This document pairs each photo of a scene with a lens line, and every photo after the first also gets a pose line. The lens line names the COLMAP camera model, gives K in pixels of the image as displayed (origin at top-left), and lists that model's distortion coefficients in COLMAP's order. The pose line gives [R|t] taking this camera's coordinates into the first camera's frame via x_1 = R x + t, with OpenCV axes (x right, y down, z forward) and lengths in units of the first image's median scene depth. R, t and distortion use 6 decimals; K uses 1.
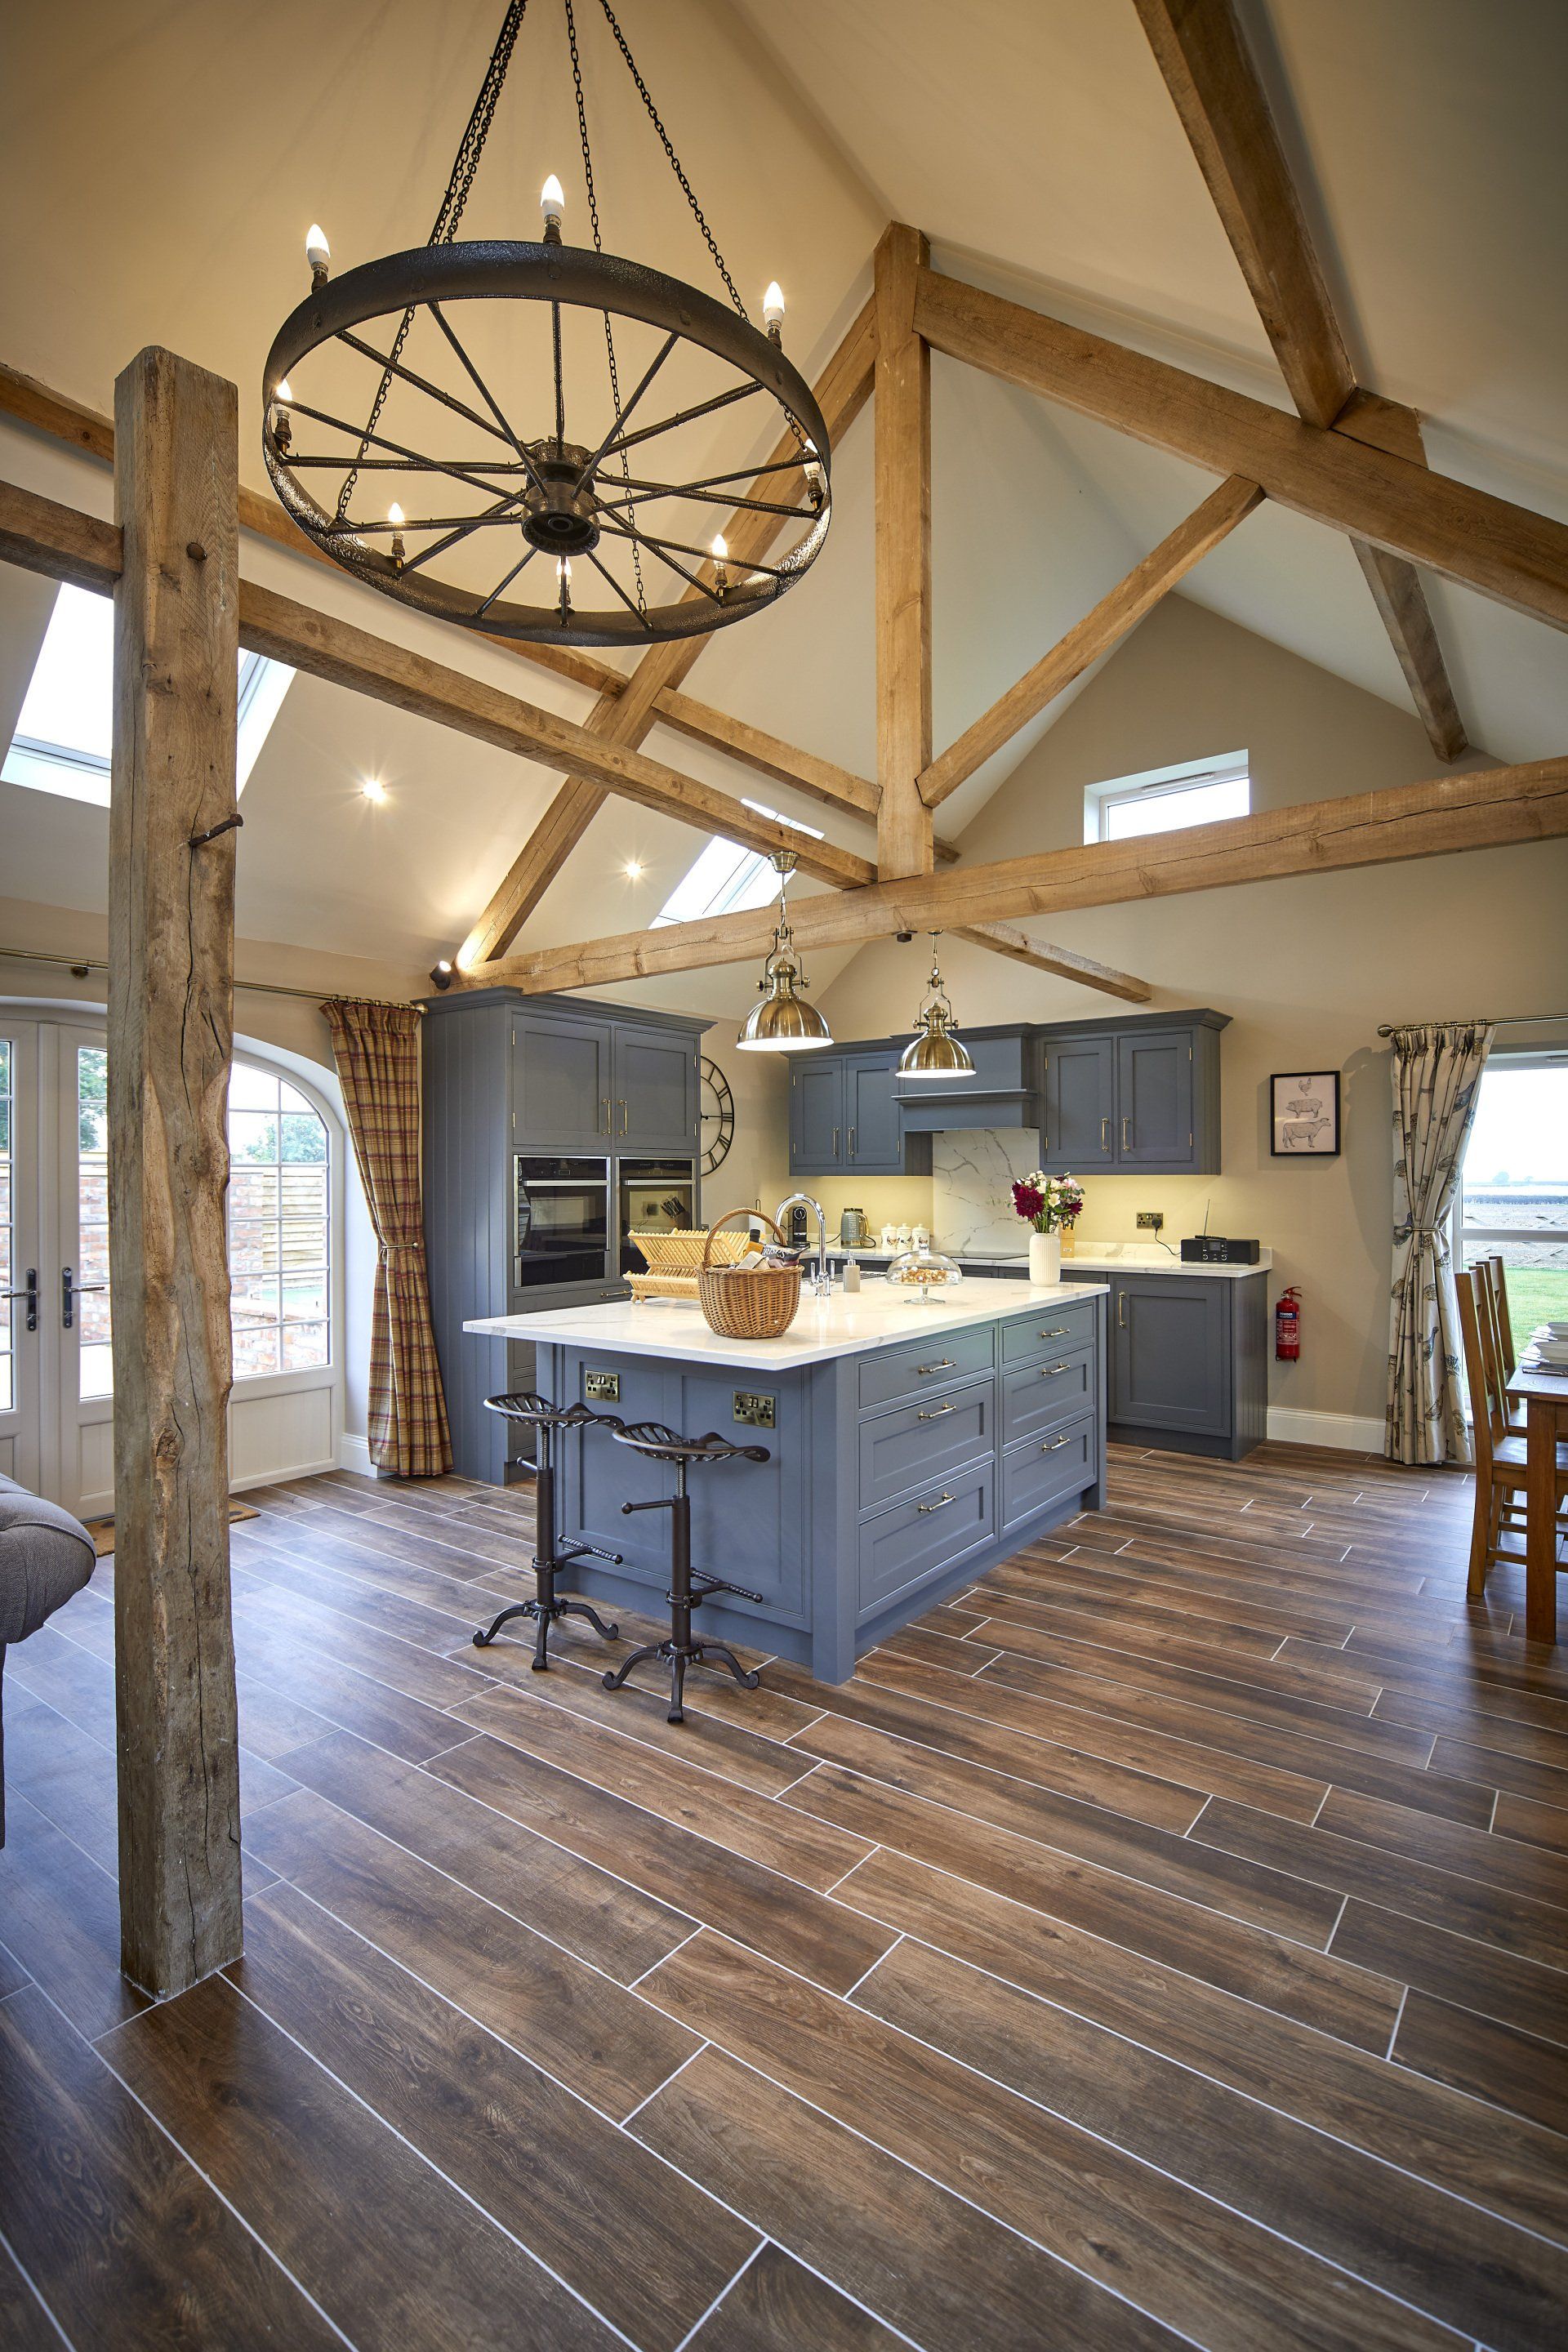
lens RADIAL K [[1095.9, 0, 777.9], [0, 1095.9, 1180.7], [0, 0, 1]] dist [-0.008771, 0.000573]
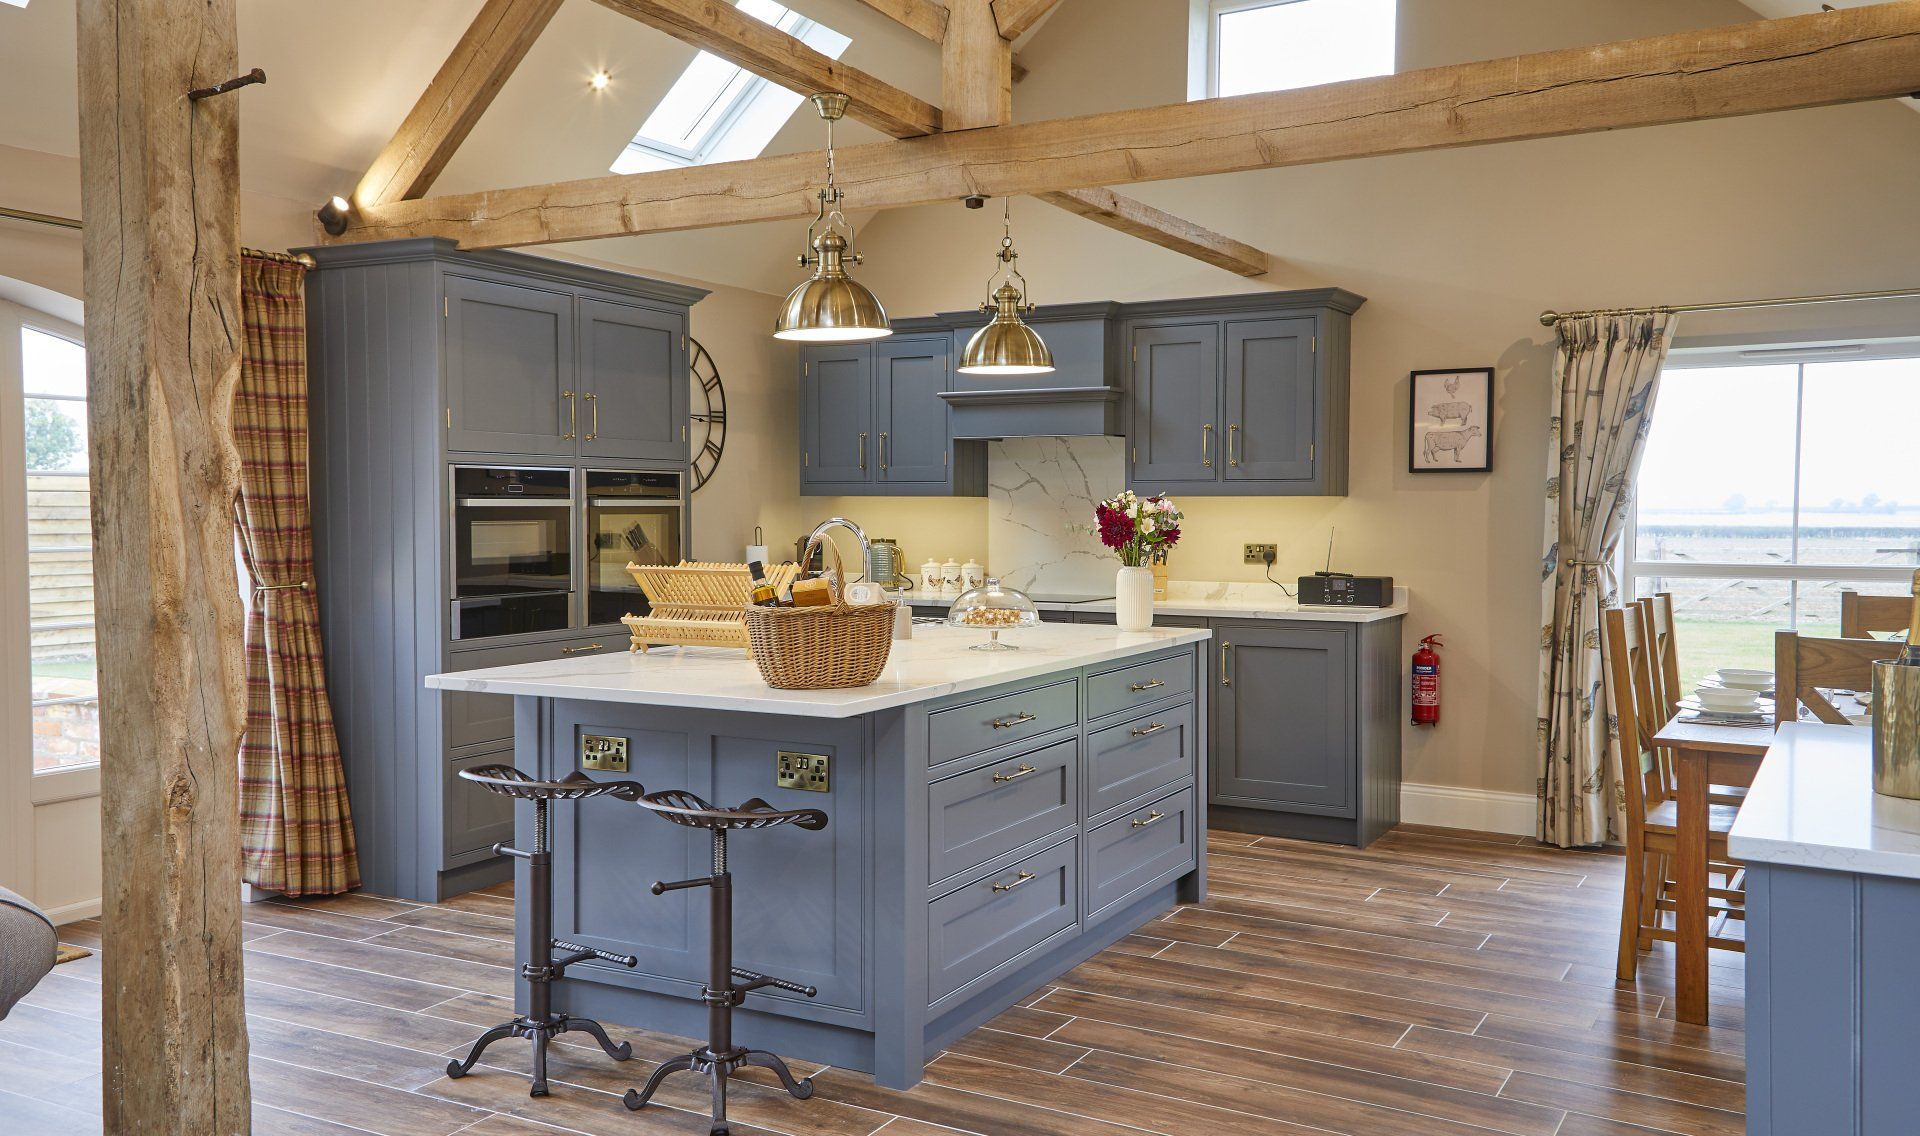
lens RADIAL K [[1590.8, 0, 960.0], [0, 1590.8, 568.0], [0, 0, 1]] dist [0.175420, -0.138108]
pose [[0.990092, -0.001538, 0.140412, -0.064004], [-0.004000, 0.999225, 0.039150, 0.003299], [-0.140364, -0.039323, 0.989319, -0.193593]]
